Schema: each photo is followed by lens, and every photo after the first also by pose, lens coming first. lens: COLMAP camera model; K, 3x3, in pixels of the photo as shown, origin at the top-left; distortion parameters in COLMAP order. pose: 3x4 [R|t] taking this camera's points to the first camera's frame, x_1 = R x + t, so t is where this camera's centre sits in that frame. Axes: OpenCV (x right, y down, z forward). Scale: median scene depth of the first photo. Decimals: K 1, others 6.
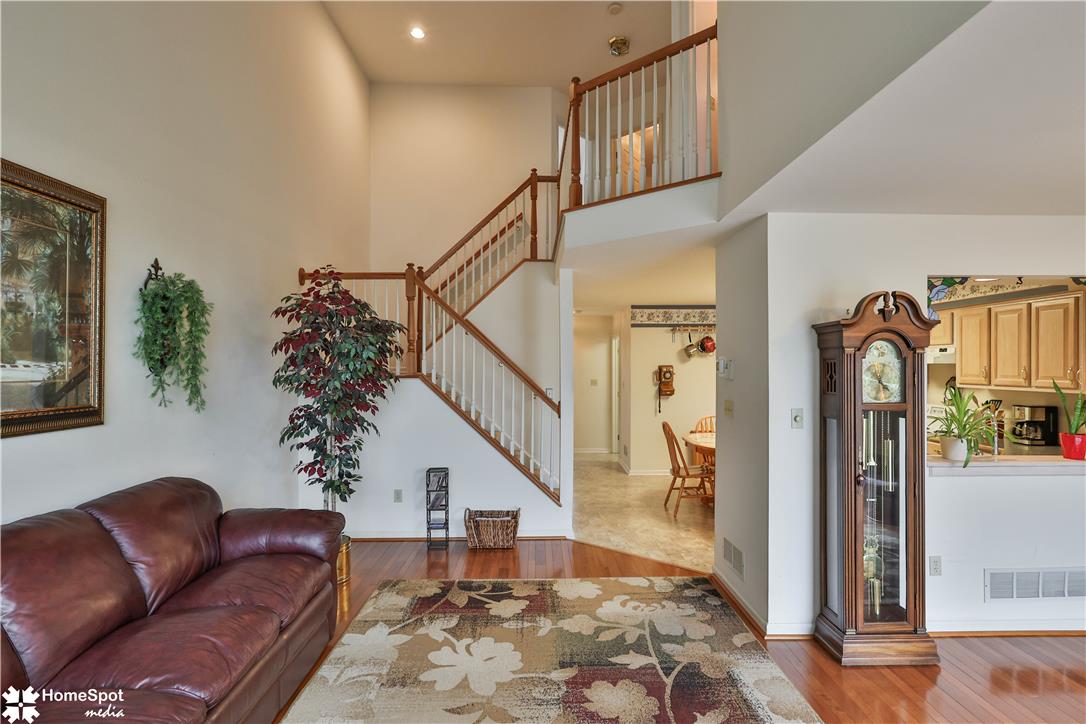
lens RADIAL K [[536.2, 0, 552.0], [0, 536.2, 362.8], [0, 0, 1]] dist [0.002558, 0.001352]
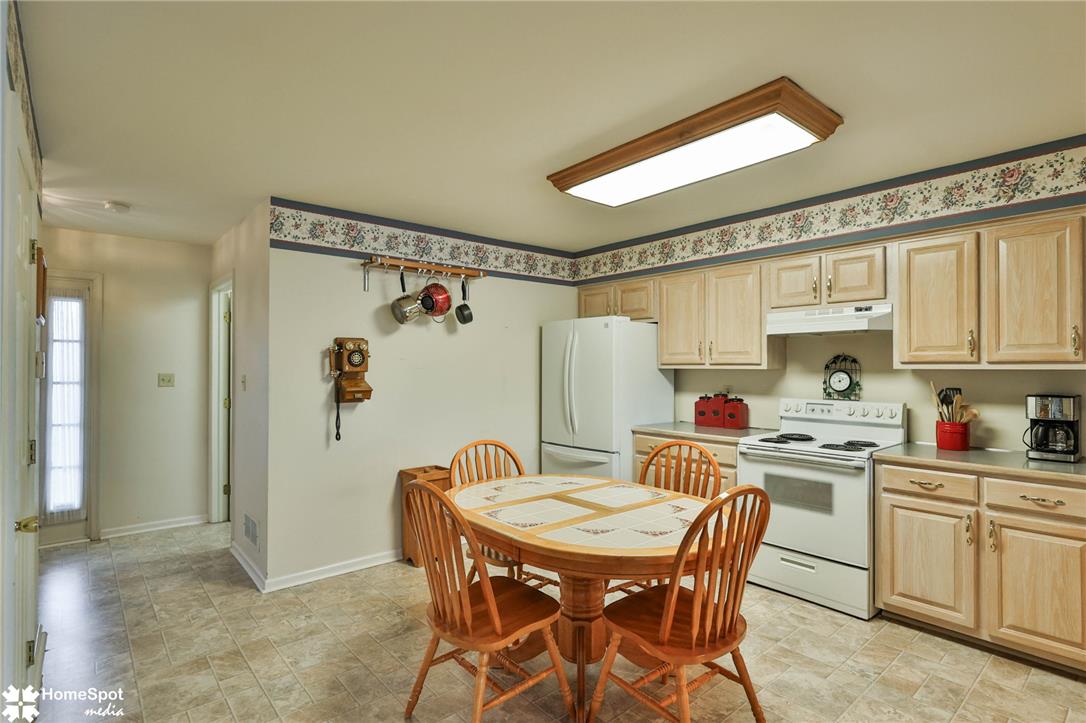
lens RADIAL K [[536.2, 0, 552.0], [0, 536.2, 362.3], [0, 0, 1]] dist [0.002558, 0.001352]
pose [[0.768175, 0.006999, 0.640202, 0.098024], [-0.003775, 0.999972, -0.006403, 0.061925], [-0.640229, 0.002502, 0.768180, 1.121261]]
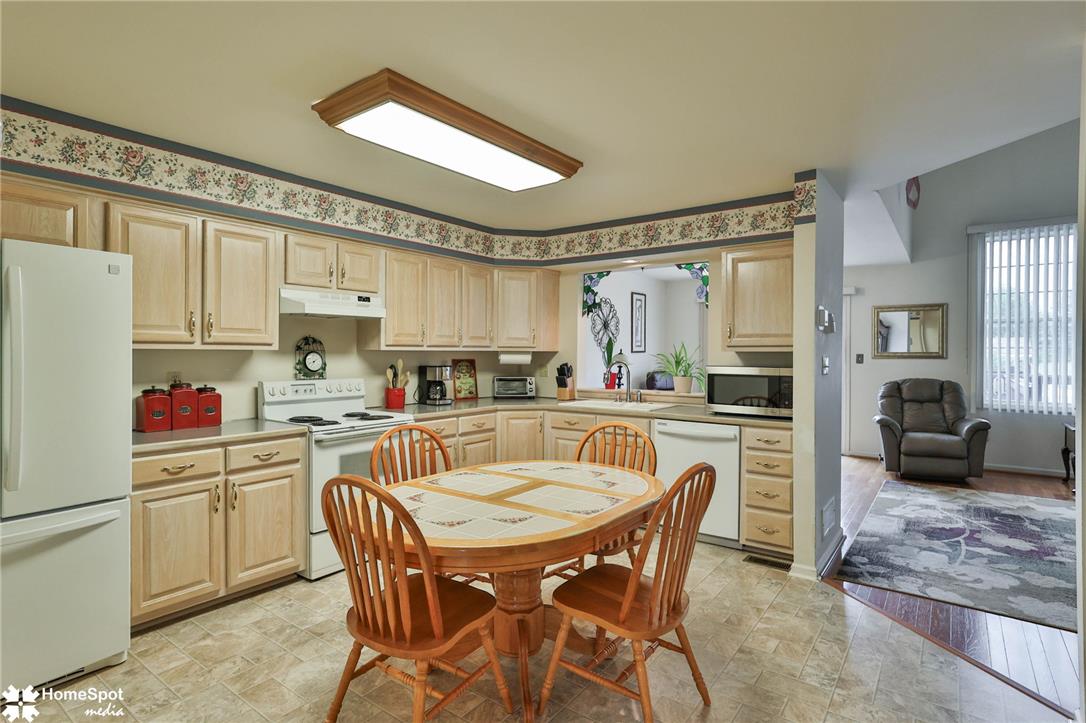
lens RADIAL K [[555.8, 0, 535.2], [0, 555.8, 353.4], [0, 0, 1]] dist [-0.003916, 0.000951]
pose [[-0.780217, -0.003580, 0.625499, 0.127806], [-0.005851, 0.999982, -0.001576, 0.071619], [-0.625482, -0.004890, -0.780224, 2.120713]]
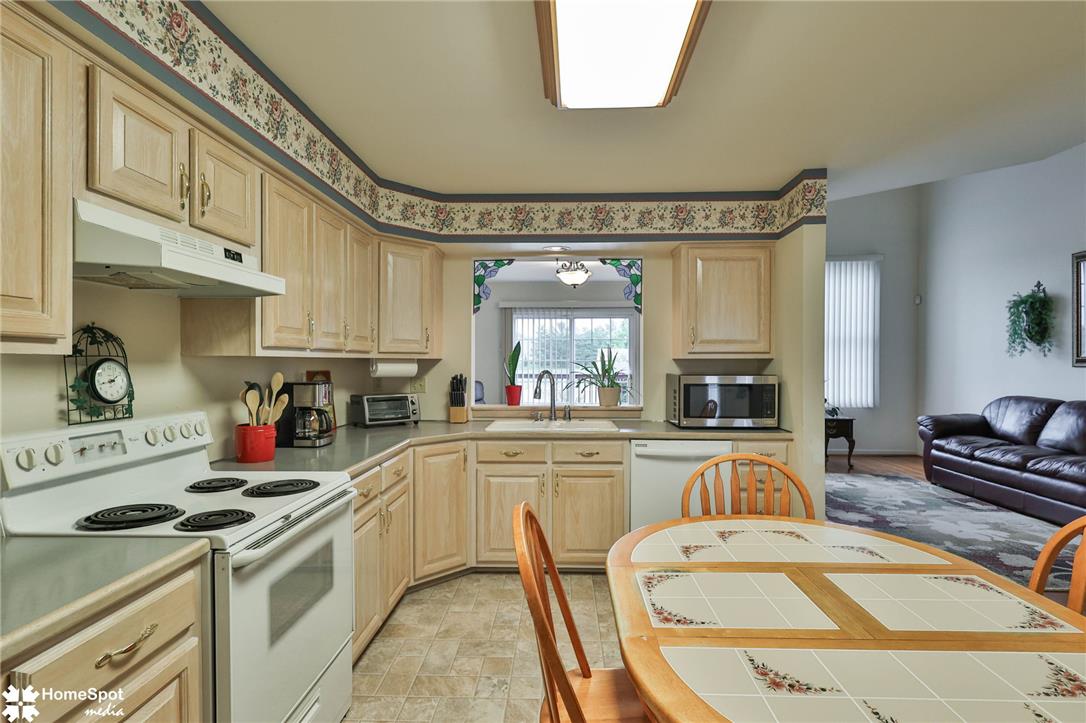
lens RADIAL K [[535.2, 0, 546.5], [0, 535.2, 366.0], [0, 0, 1]] dist [0.001474, 0.000216]
pose [[-0.998227, -0.000893, 0.059514, 0.731341], [-0.000586, 0.999986, 0.005176, 0.072503], [-0.059518, 0.005132, -0.998214, 1.993783]]
